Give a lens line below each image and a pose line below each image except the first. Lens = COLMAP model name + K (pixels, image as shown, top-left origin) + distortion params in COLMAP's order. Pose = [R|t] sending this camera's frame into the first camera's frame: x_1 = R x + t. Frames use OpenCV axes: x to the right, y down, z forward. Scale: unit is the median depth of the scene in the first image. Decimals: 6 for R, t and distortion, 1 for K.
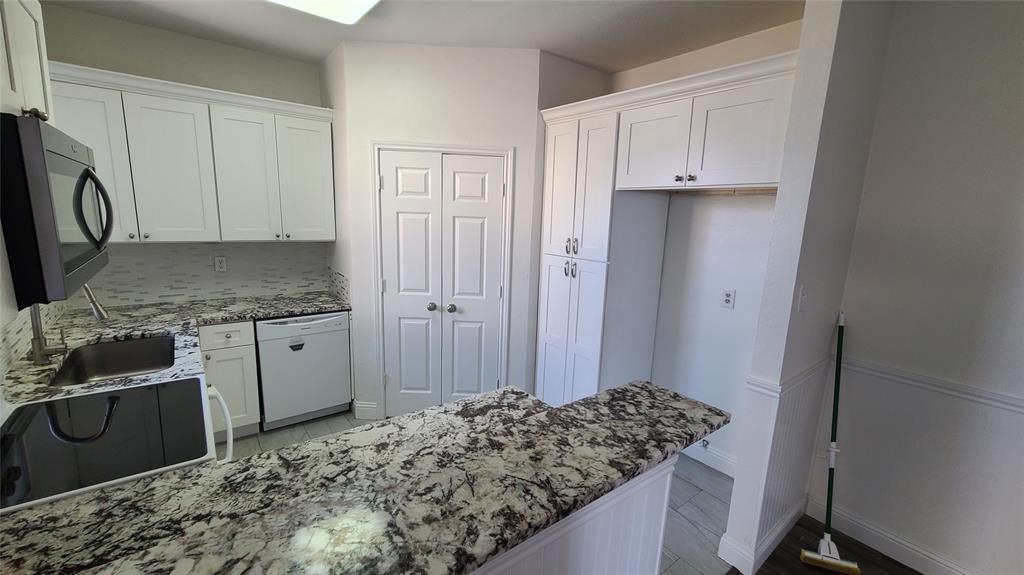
lens RADIAL K [[411.9, 0, 516.3], [0, 411.9, 286.4], [0, 0, 1]] dist [-0.005805, 0.001022]
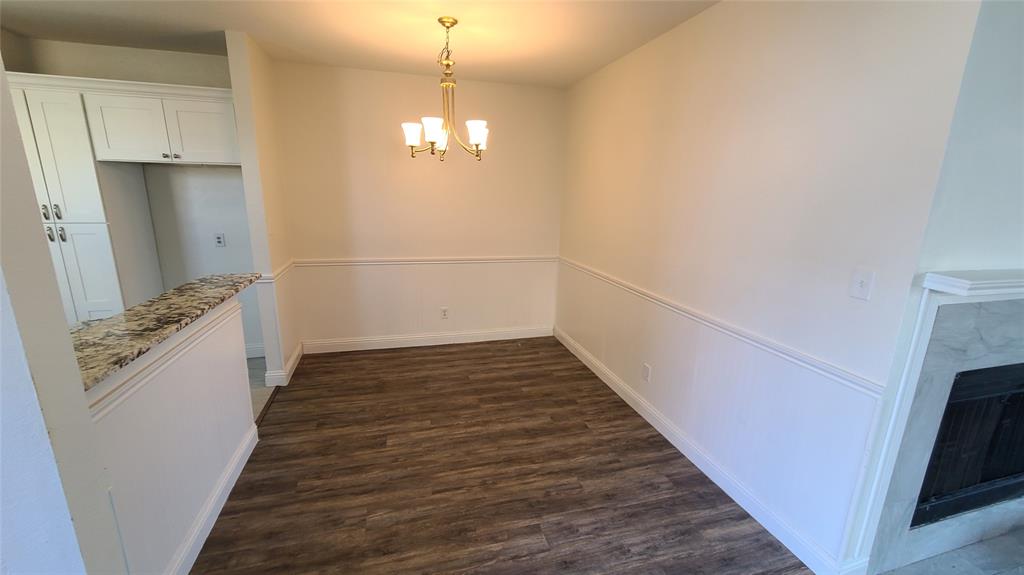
lens RADIAL K [[411.9, 0, 514.4], [0, 411.9, 294.5], [0, 0, 1]] dist [-0.005805, 0.001022]
pose [[0.375596, -0.230317, 0.897709, -0.573058], [0.164236, 0.969839, 0.180107, 0.158766], [-0.912115, 0.079789, 0.402094, -0.685367]]
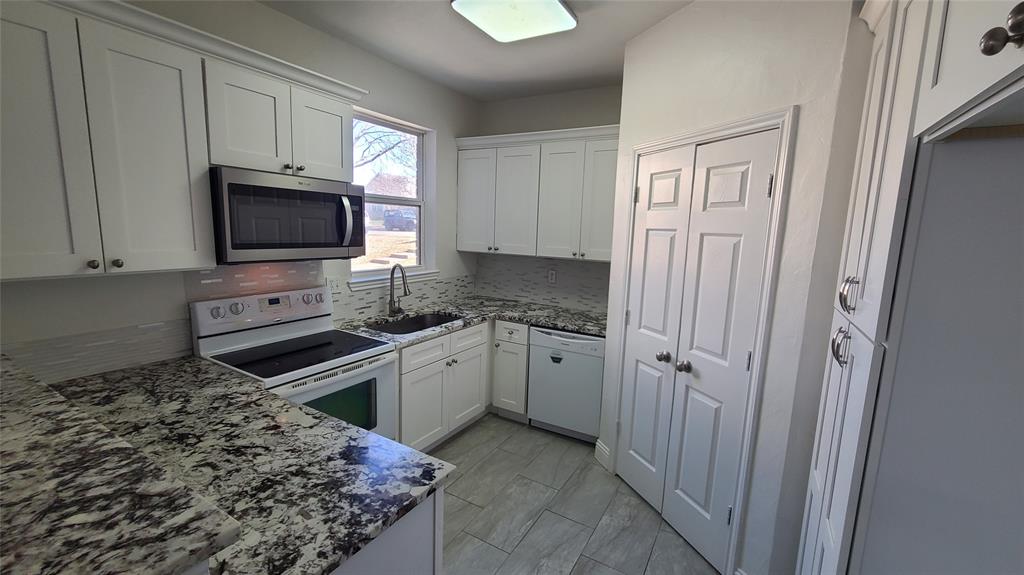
lens RADIAL K [[411.9, 0, 516.8], [0, 411.9, 288.4], [0, 0, 1]] dist [-0.005805, 0.001022]
pose [[0.382377, 0.108709, -0.917589, 0.521203], [-0.182236, 0.982422, 0.040449, -0.076130], [0.905857, 0.151751, 0.395467, 0.667599]]
